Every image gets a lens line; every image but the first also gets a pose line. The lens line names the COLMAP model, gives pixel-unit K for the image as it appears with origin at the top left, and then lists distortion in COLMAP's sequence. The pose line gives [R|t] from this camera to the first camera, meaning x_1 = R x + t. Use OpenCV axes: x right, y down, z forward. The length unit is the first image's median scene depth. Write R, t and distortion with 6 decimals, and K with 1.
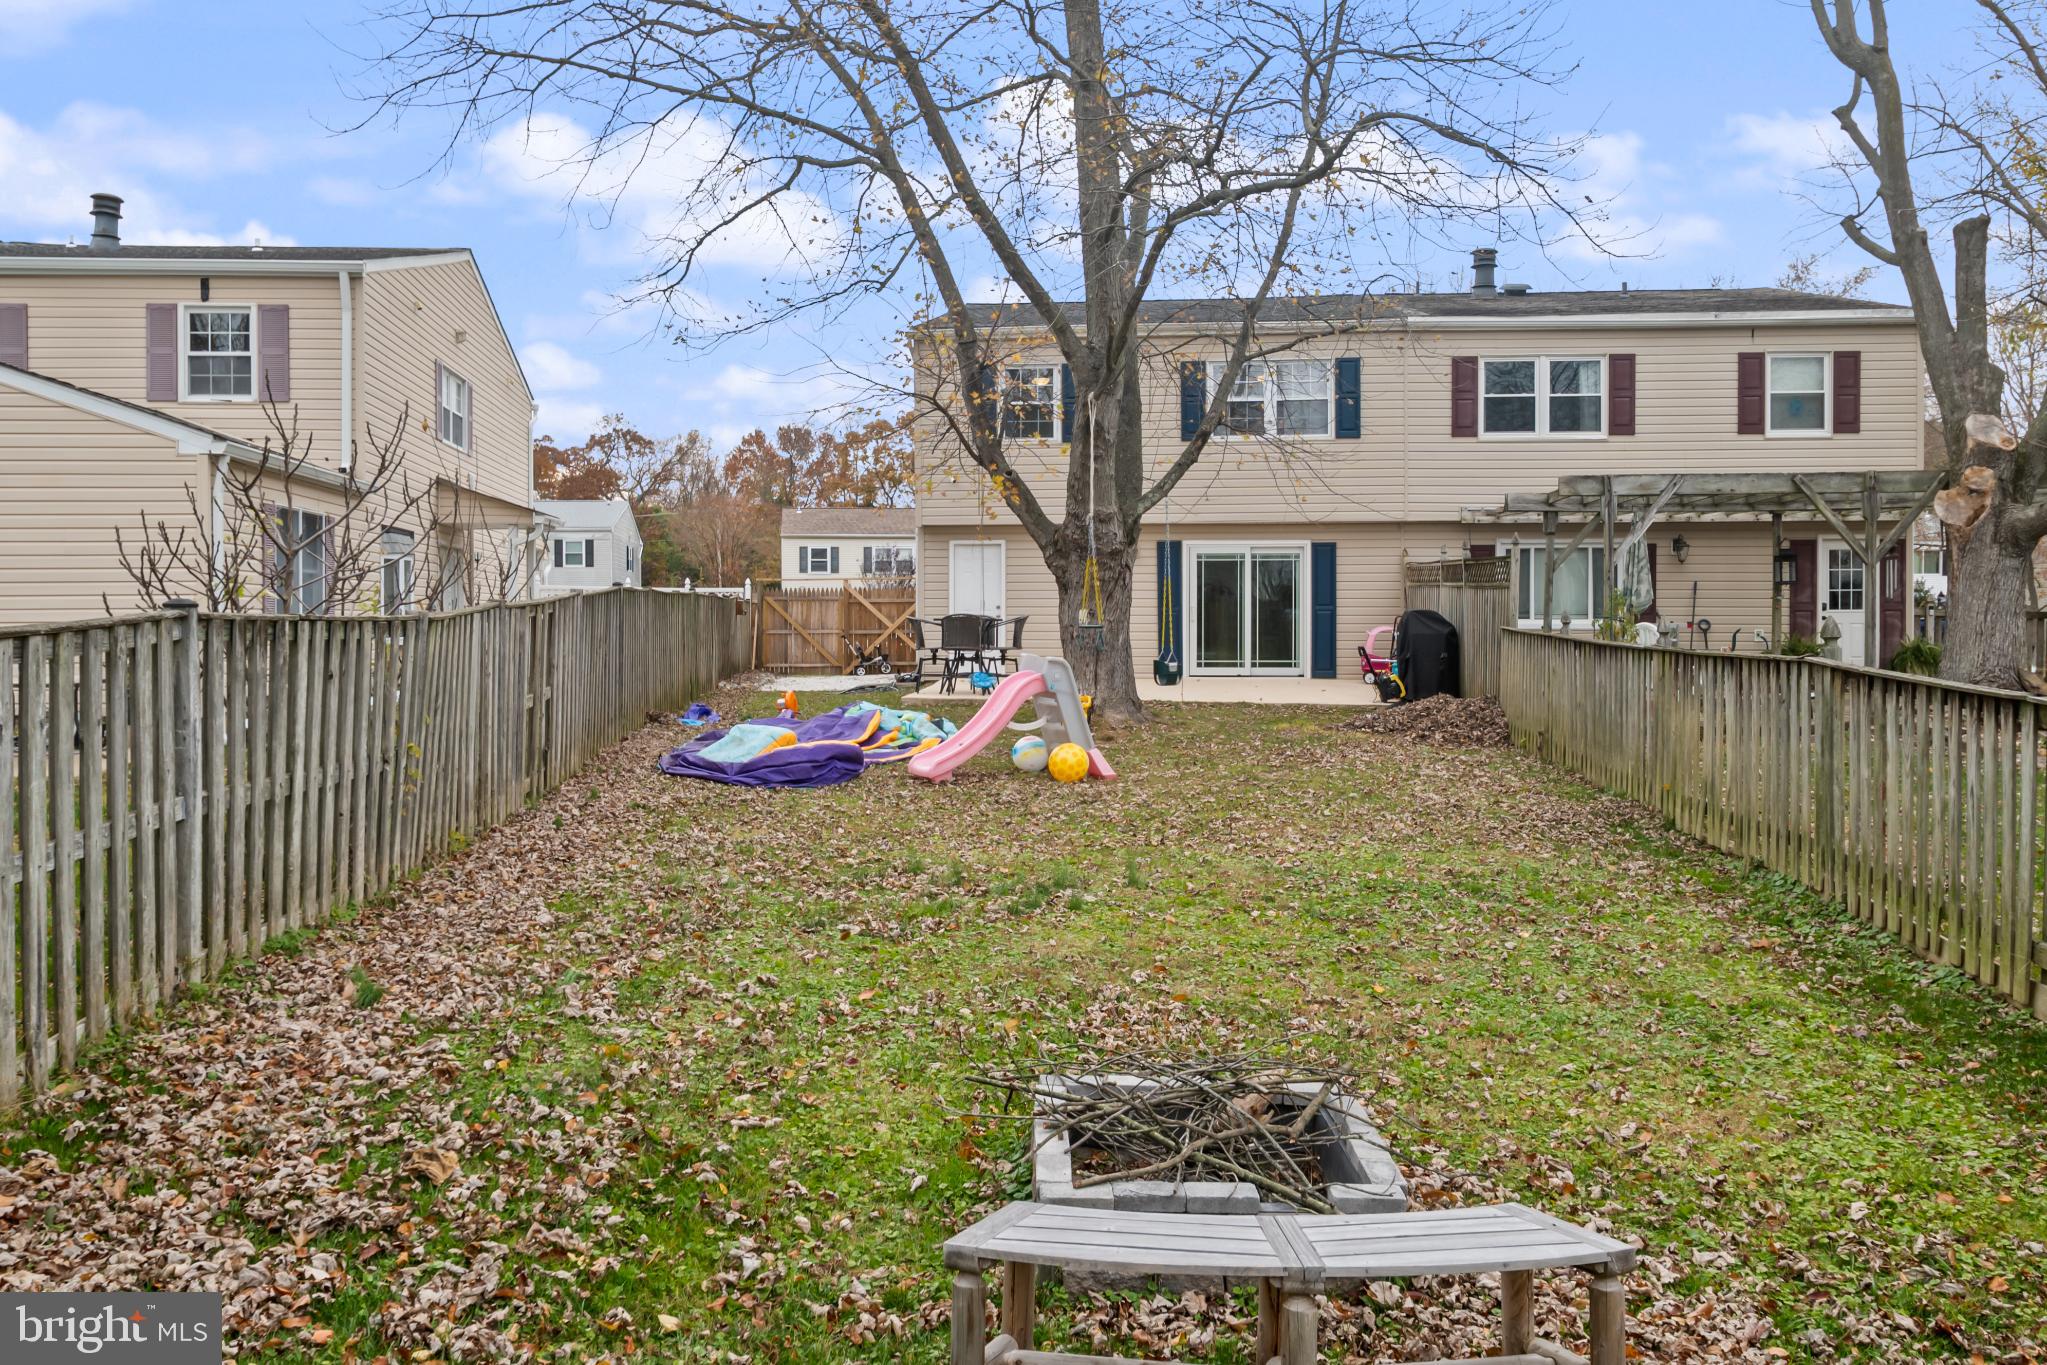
lens RADIAL K [[1688.6, 0, 1018.5], [0, 1688.6, 681.4], [0, 0, 1]] dist [-0.035472, -0.011101]
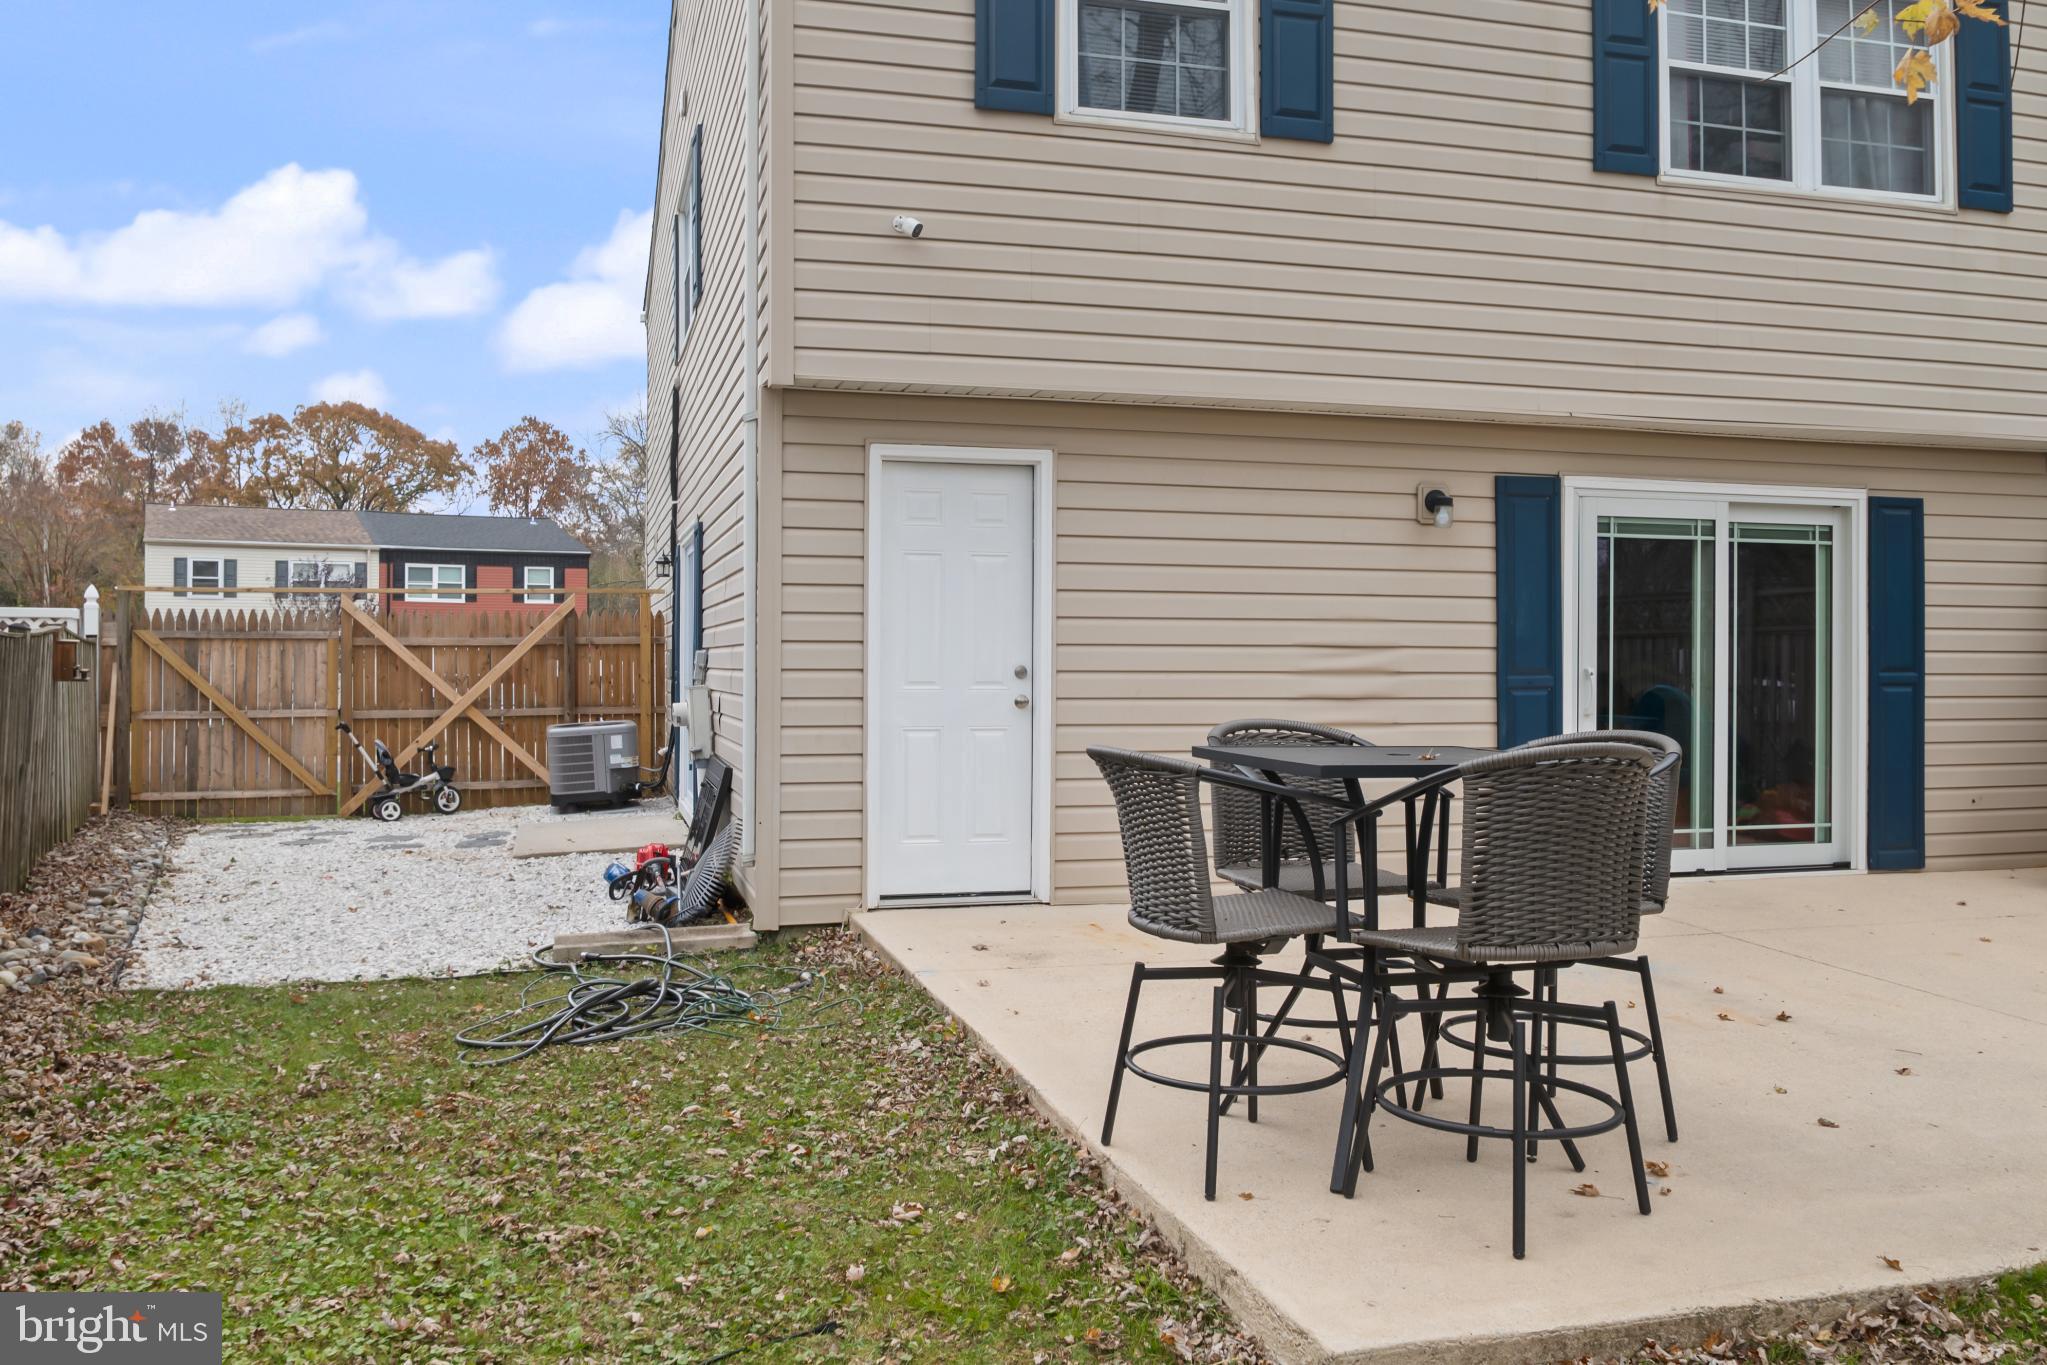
lens RADIAL K [[1688.6, 0, 1033.4], [0, 1688.6, 669.3], [0, 0, 1]] dist [-0.035472, -0.011101]
pose [[0.936914, 0.003863, 0.349539, -0.040989], [0.007143, 0.999519, -0.030190, -0.012434], [-0.349487, 0.030783, 0.936435, 0.253474]]
